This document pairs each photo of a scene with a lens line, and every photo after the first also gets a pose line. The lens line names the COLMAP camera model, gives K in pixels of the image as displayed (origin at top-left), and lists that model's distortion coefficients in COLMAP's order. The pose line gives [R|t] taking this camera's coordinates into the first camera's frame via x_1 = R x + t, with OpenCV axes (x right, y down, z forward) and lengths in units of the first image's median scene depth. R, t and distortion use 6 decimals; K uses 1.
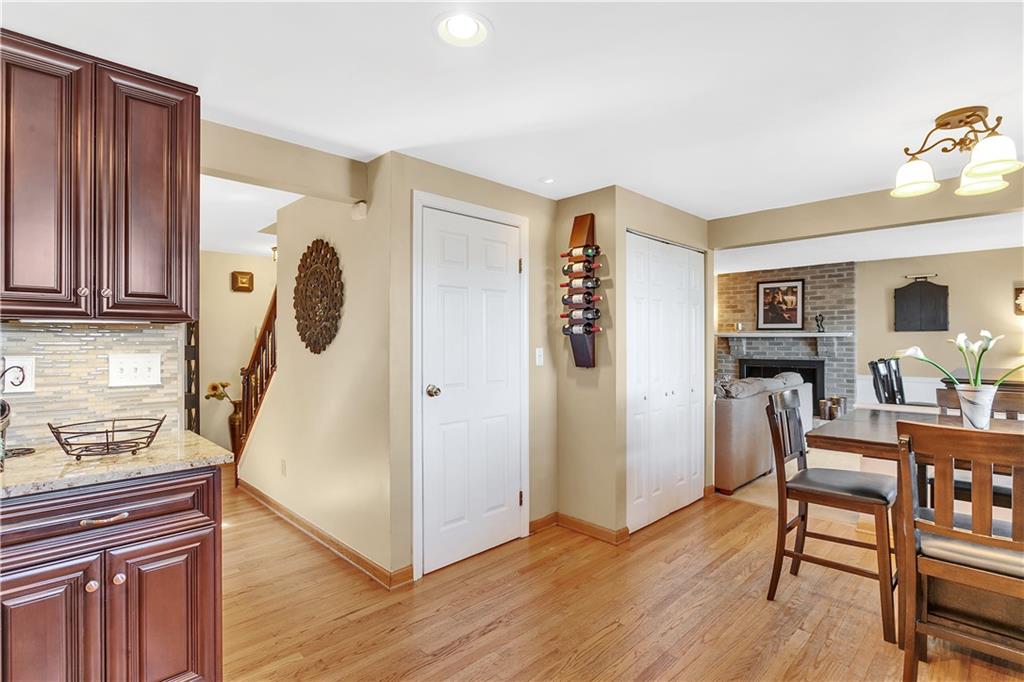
lens RADIAL K [[496.8, 0, 512.2], [0, 496.8, 339.2], [0, 0, 1]] dist [-0.000841, 0.000001]
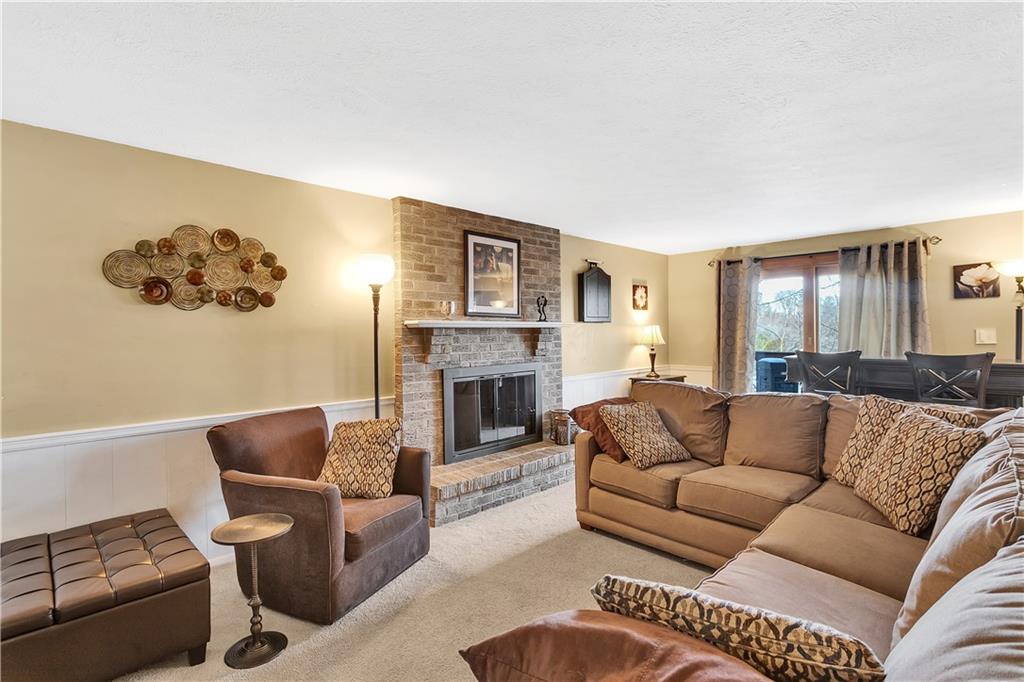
lens RADIAL K [[496.8, 0, 511.6], [0, 496.8, 333.7], [0, 0, 1]] dist [-0.000841, 0.000001]
pose [[0.001526, -0.004292, 0.999990, -0.068239], [0.005585, 0.999975, 0.004284, 0.000039], [-0.999983, 0.005579, 0.001550, 0.957219]]
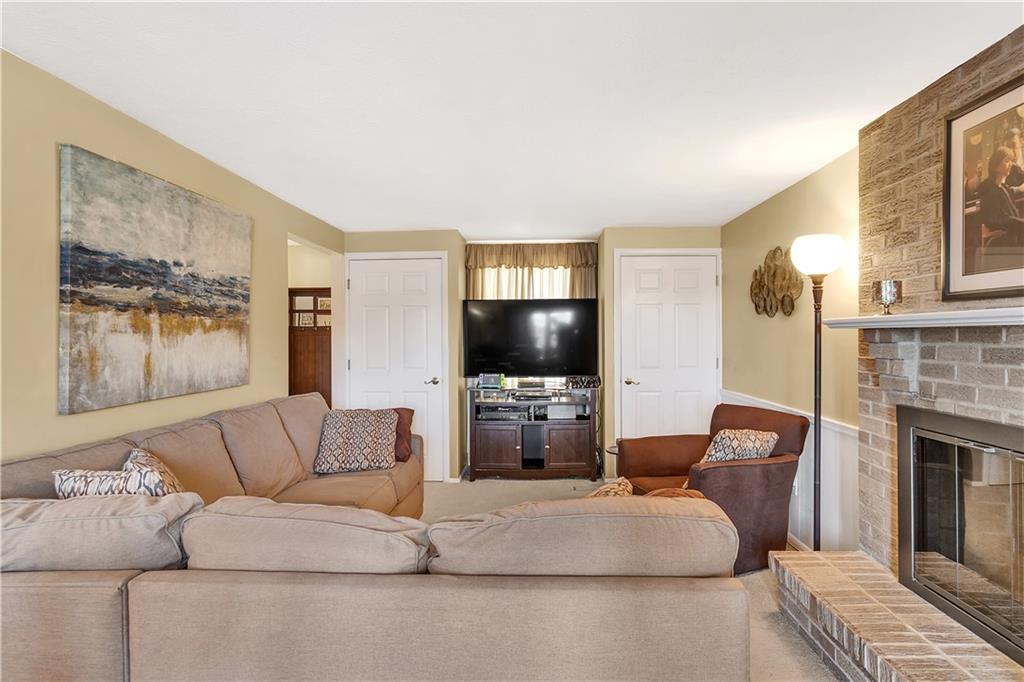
lens RADIAL K [[539.7, 0, 512.9], [0, 539.7, 338.4], [0, 0, 1]] dist [0.002458, 0.000529]
pose [[0.684200, 0.000661, -0.729294, 0.550443], [0.004411, 0.999978, 0.005045, -0.001262], [0.729281, -0.006669, 0.684182, 0.647028]]
